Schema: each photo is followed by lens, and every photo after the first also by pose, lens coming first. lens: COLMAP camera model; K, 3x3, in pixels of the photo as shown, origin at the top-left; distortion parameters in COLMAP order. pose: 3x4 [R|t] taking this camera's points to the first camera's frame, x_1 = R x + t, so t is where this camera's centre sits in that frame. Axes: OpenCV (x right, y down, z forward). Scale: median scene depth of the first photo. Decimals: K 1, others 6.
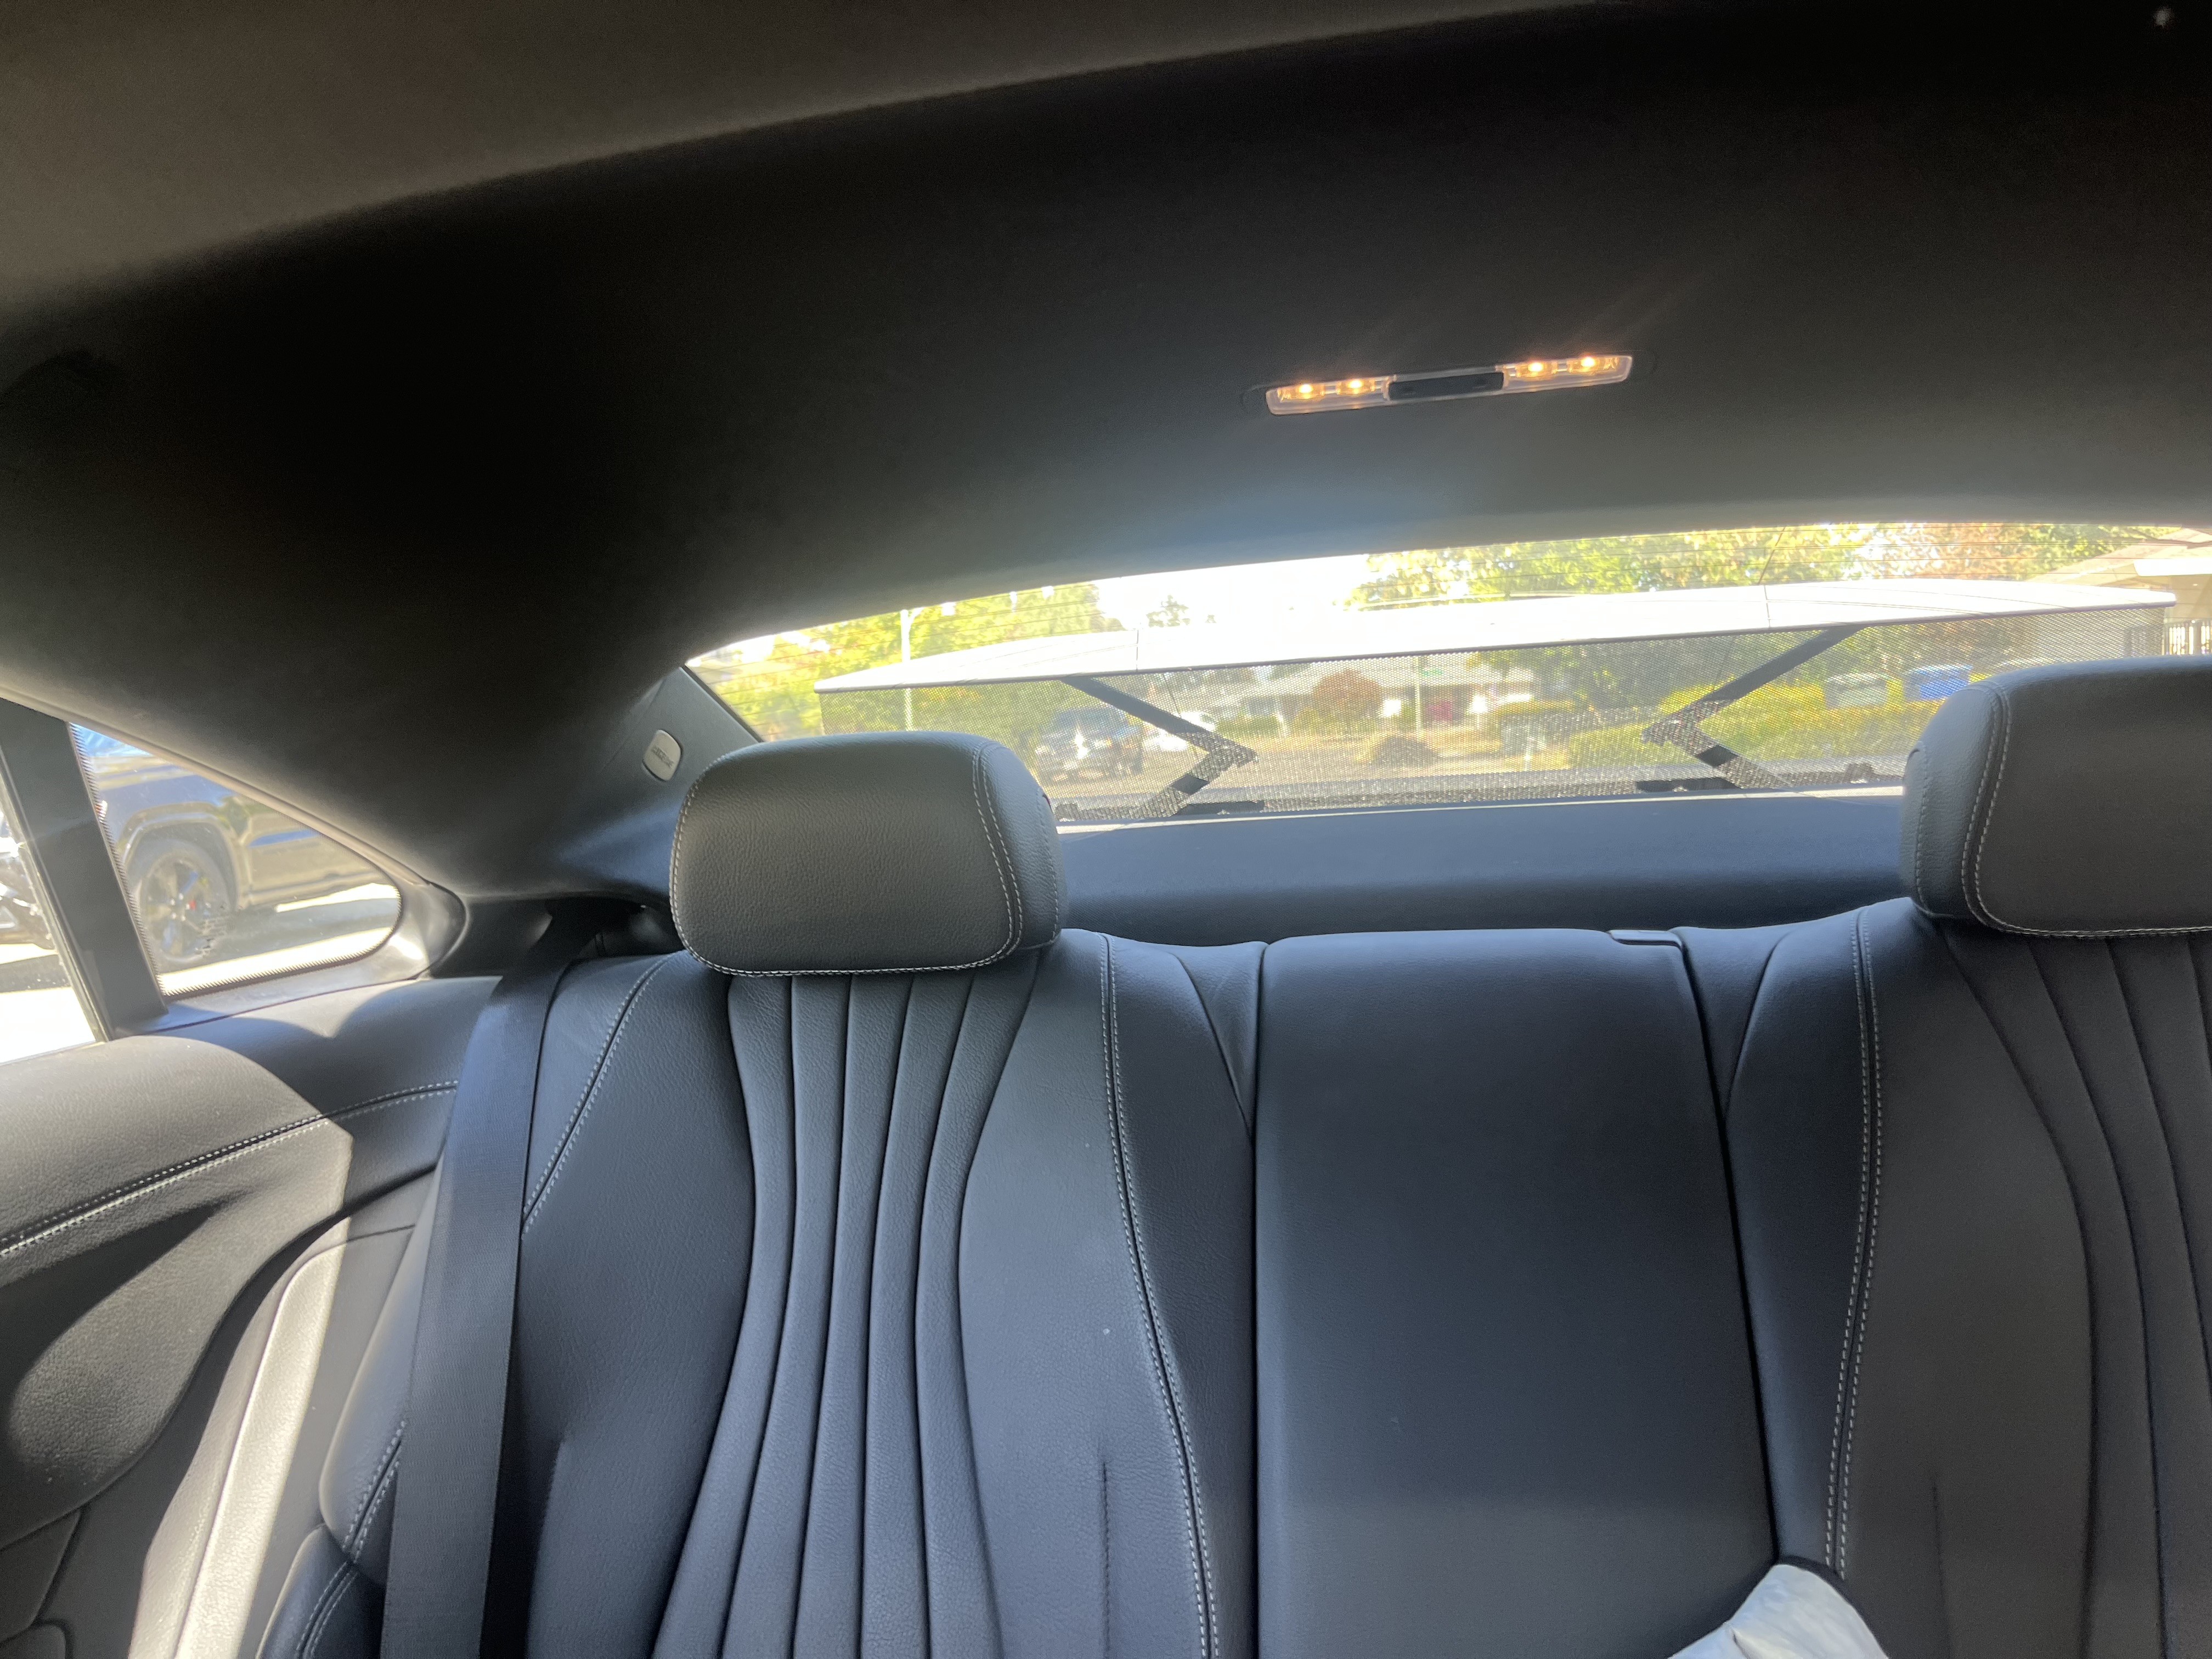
lens RADIAL K [[1701.9, 0, 1113.7], [0, 1701.9, 836.9], [0, 0, 1]] dist [0.031737, -0.034328]
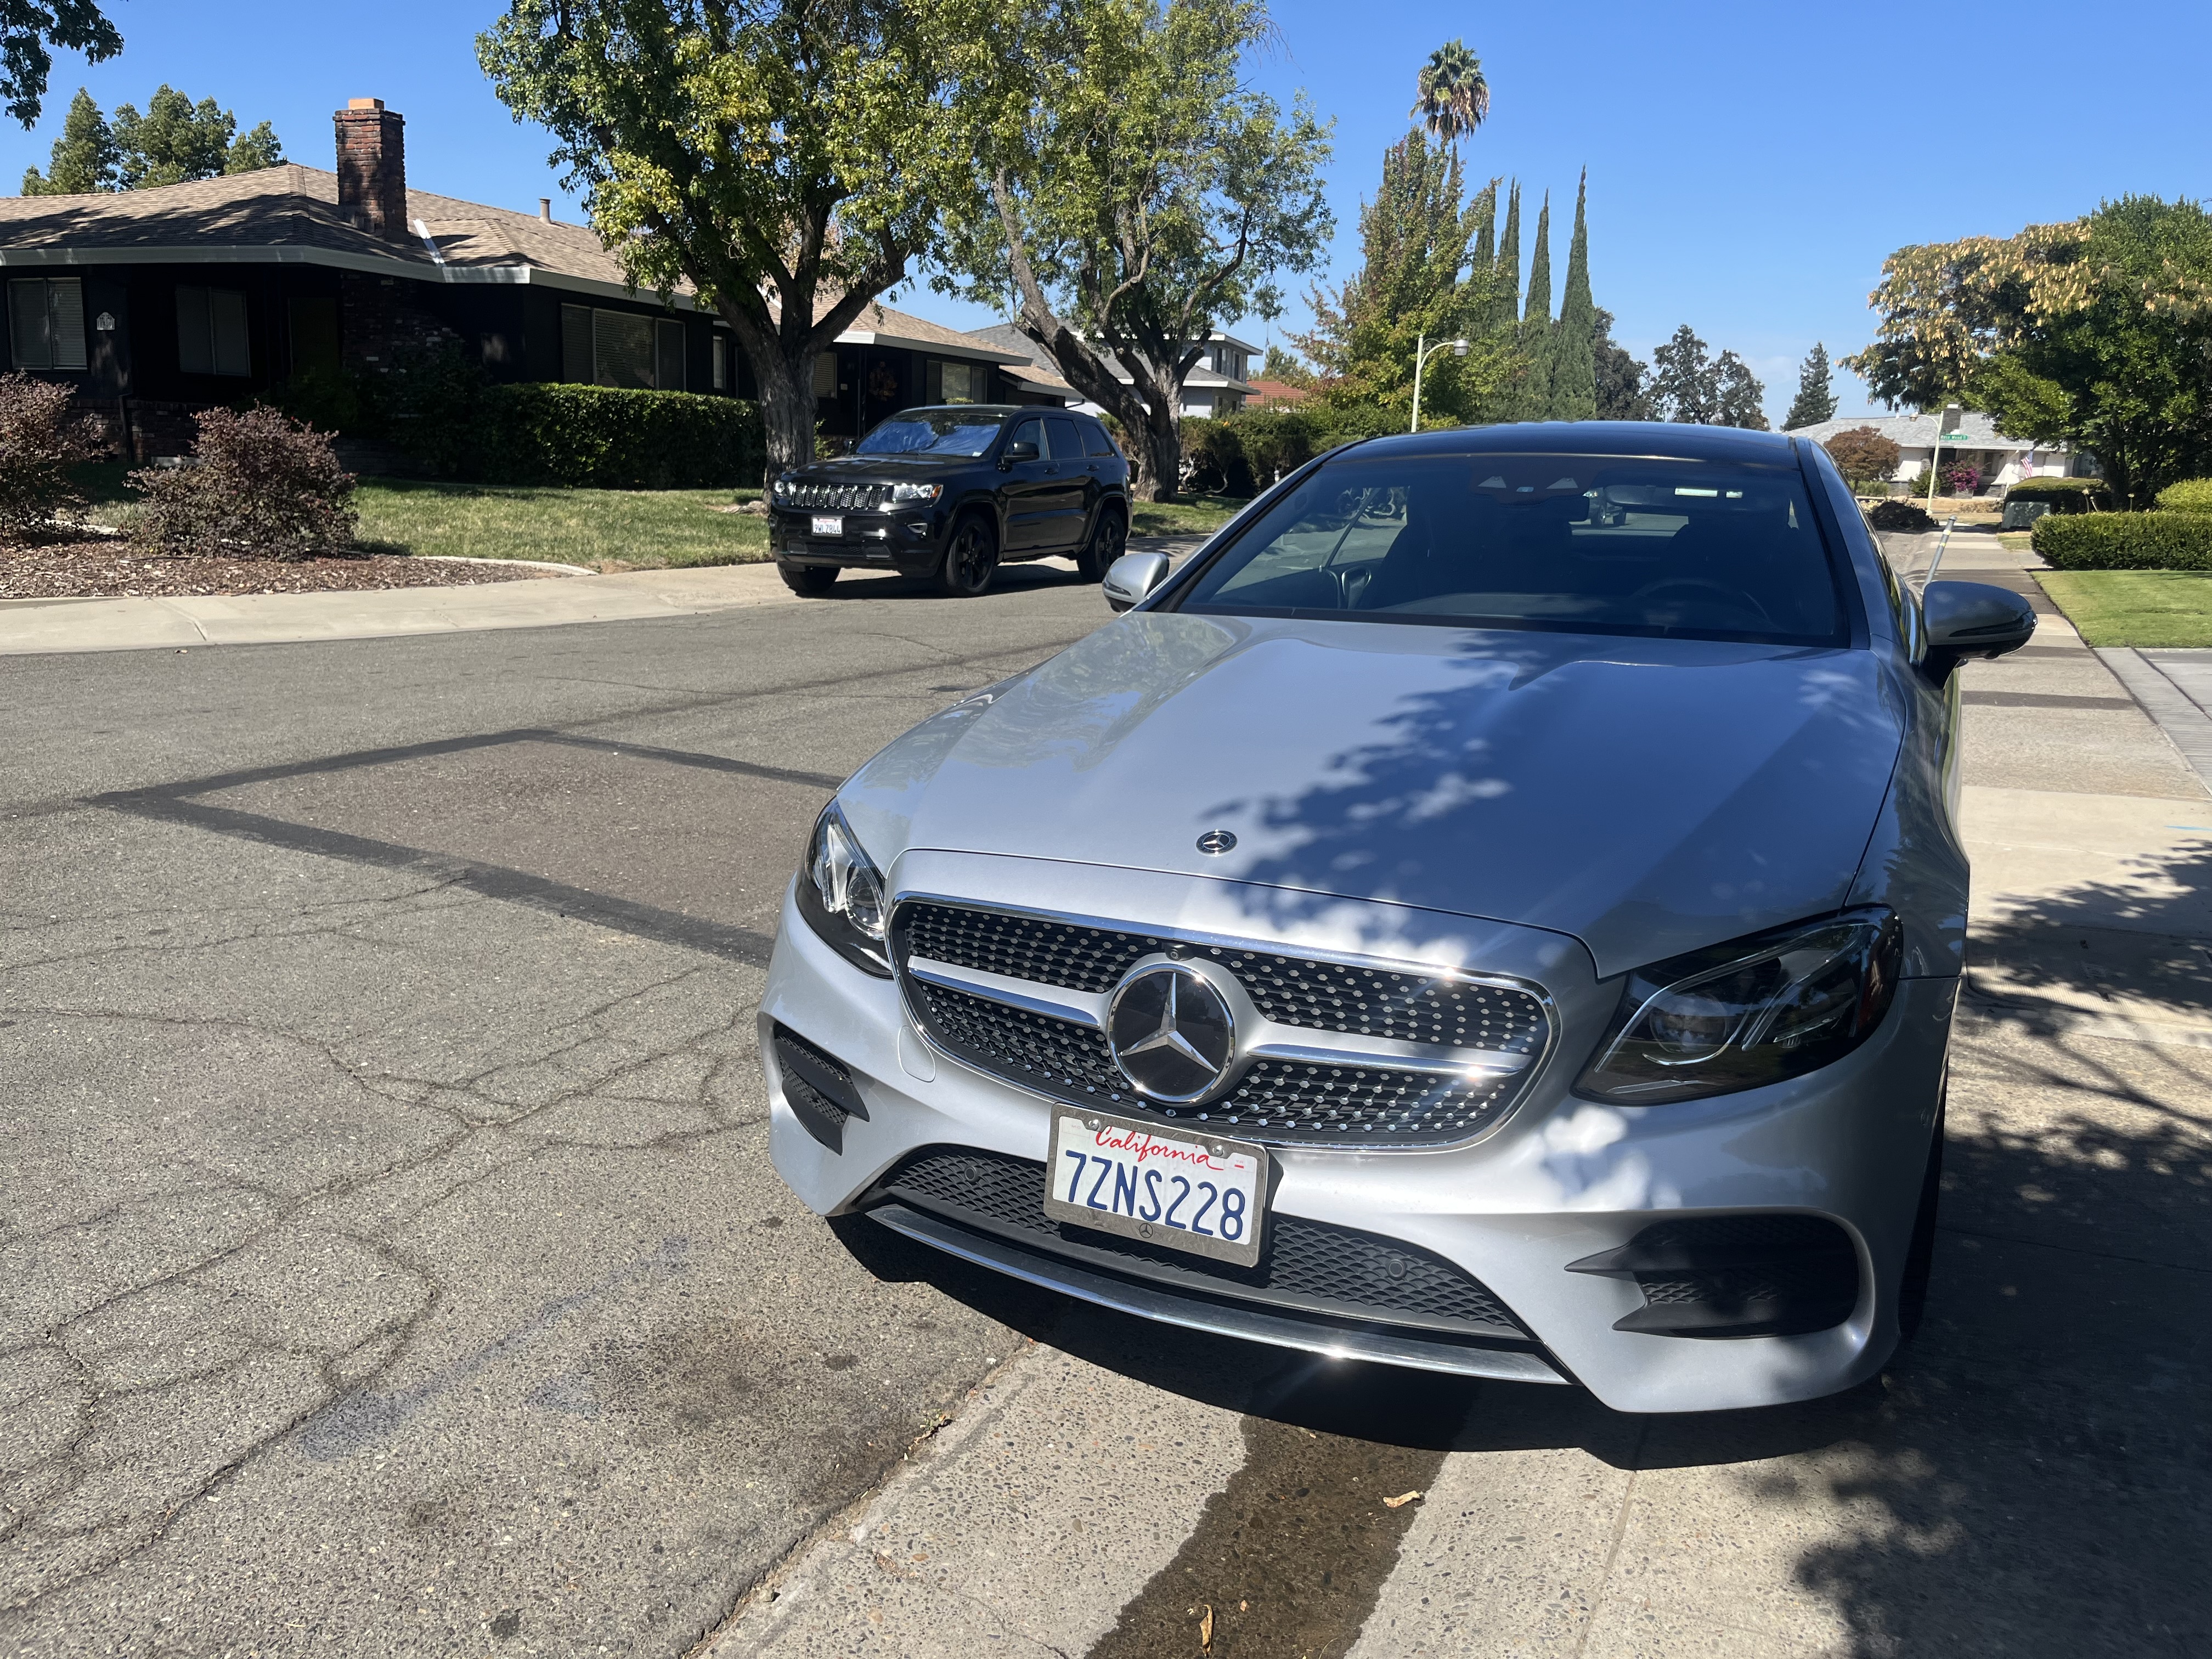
lens RADIAL K [[1701.9, 0, 1113.7], [0, 1701.9, 836.9], [0, 0, 1]] dist [0.031737, -0.034328]
pose [[0.959856, 0.132088, -0.247445, 0.000717], [-0.090814, 0.981008, 0.171395, 0.003469], [0.265385, -0.142043, 0.953622, -0.116334]]
